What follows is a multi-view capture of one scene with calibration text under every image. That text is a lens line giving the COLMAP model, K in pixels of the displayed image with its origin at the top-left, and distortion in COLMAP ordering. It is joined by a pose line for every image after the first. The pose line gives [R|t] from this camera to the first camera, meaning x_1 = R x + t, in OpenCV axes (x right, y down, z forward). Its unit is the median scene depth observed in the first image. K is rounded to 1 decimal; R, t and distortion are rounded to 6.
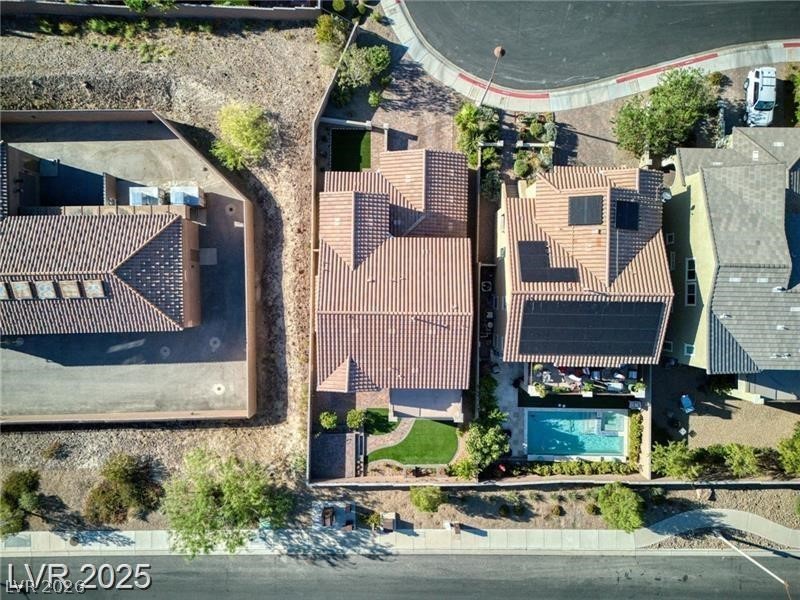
lens RADIAL K [[558.6, 0, 400.0], [0, 558.6, 297.0], [0, 0, 1]] dist [0.050605, -0.033748]
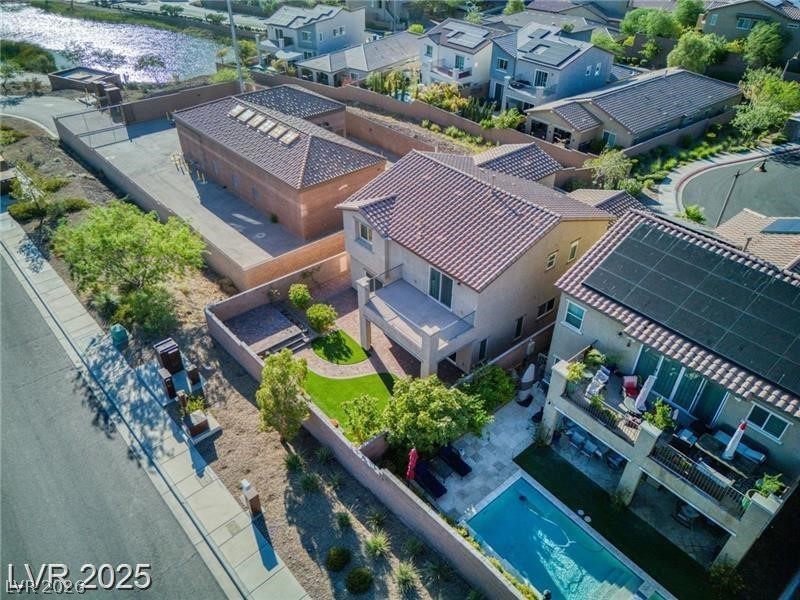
lens RADIAL K [[558.6, 0, 398.7], [0, 558.6, 301.3], [0, 0, 1]] dist [0.050605, -0.033748]
pose [[0.652881, 0.449584, -0.609607, 0.397376], [-0.757455, 0.384486, -0.527666, 0.500585], [-0.002844, 0.806253, 0.591564, 0.565454]]
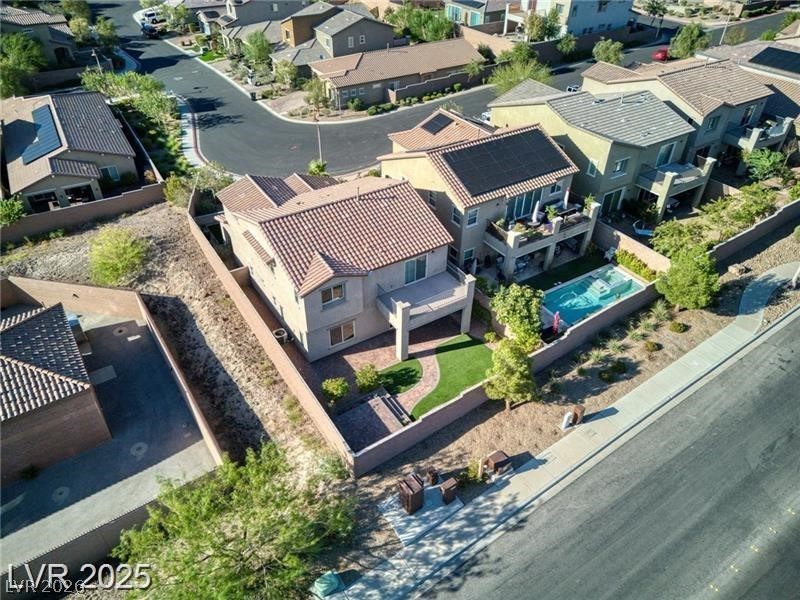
lens RADIAL K [[558.6, 0, 400.2], [0, 558.6, 303.9], [0, 0, 1]] dist [0.050605, -0.033748]
pose [[0.835830, -0.341783, 0.429620, -0.321122], [0.548988, 0.519095, -0.655097, 0.661990], [0.000887, 0.783406, 0.621510, 0.467114]]
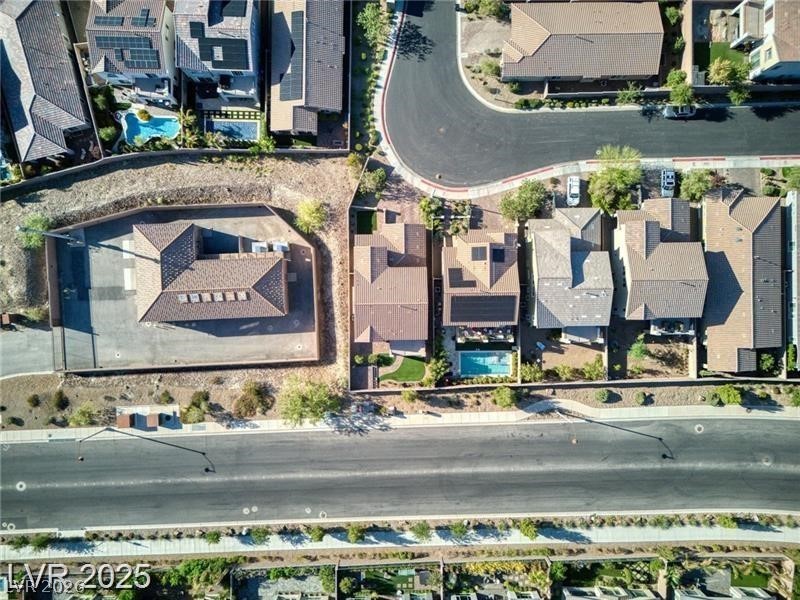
lens RADIAL K [[558.6, 0, 400.3], [0, 558.6, 298.1], [0, 0, 1]] dist [0.050605, -0.033748]
pose [[0.999694, -0.024647, 0.002029, 0.018526], [0.024639, 0.999689, 0.003784, 0.000211], [-0.002121, -0.003733, 0.999991, -0.944591]]
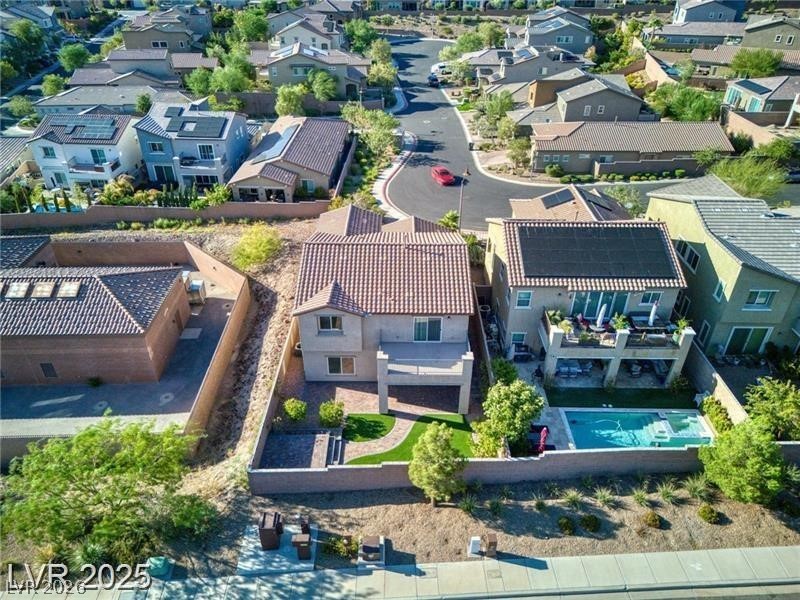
lens RADIAL K [[558.6, 0, 398.9], [0, 558.6, 304.3], [0, 0, 1]] dist [0.050605, -0.033748]
pose [[0.999954, -0.008605, 0.004321, 0.006721], [0.008328, 0.547675, -0.836650, 0.748881], [0.004833, 0.836647, 0.547721, 0.472910]]
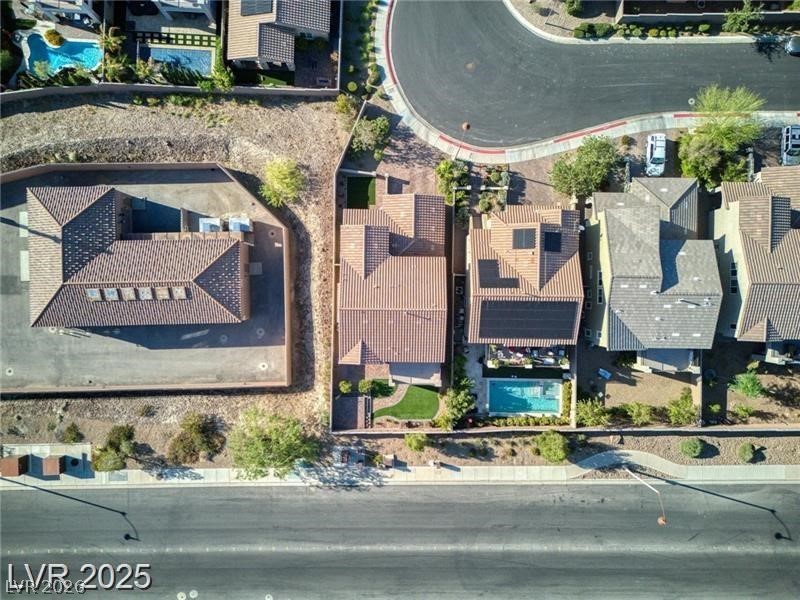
lens RADIAL K [[558.6, 0, 399.6], [0, 558.6, 296.7], [0, 0, 1]] dist [0.050605, -0.033748]
pose [[0.999999, -0.001257, 0.000257, 0.006268], [0.001257, 0.999998, -0.001289, -0.001653], [-0.000255, 0.001289, 0.999999, -0.377416]]
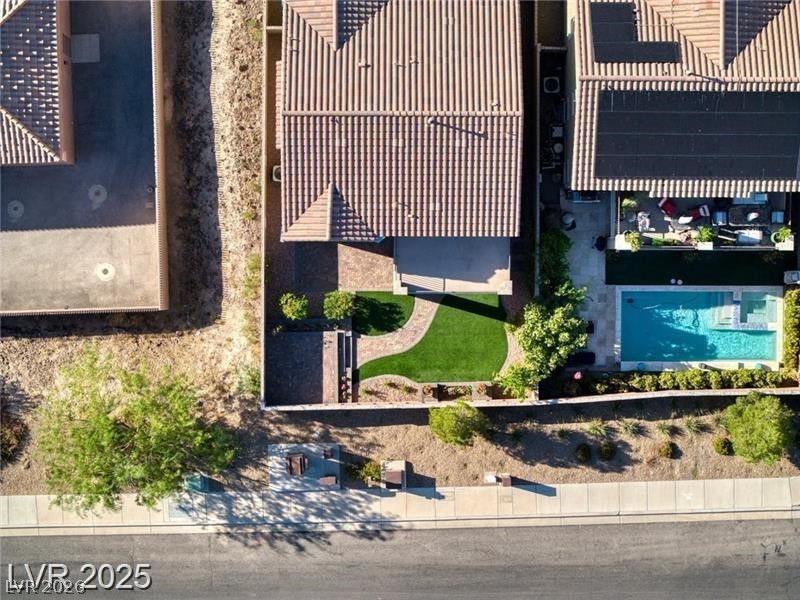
lens RADIAL K [[1558.6, 0, 402.3], [0, 1558.6, 303.7], [0, 0, 1]] dist [-0.148074, 0.000000]
pose [[0.999940, -0.010932, -0.000386, -0.008939], [0.010938, 0.999671, 0.023185, 0.175294], [0.000132, -0.023188, 0.999731, -0.682959]]
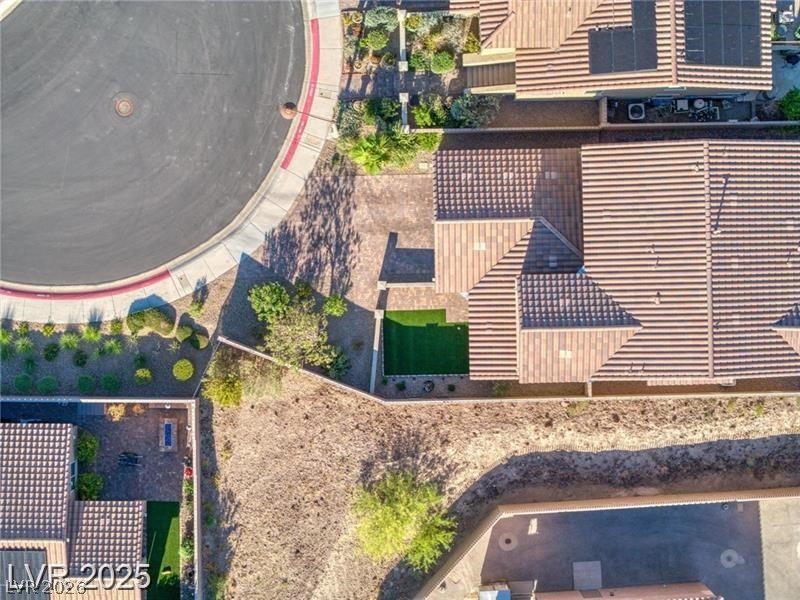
lens RADIAL K [[1558.6, 0, 373.6], [0, 1558.6, 301.4], [0, 0, 1]] dist [-0.148074, 0.000000]
pose [[-0.036549, -0.998907, -0.029130, 0.007523], [0.999287, -0.036256, -0.010533, -0.291151], [0.009465, -0.029494, 0.999520, -0.686860]]
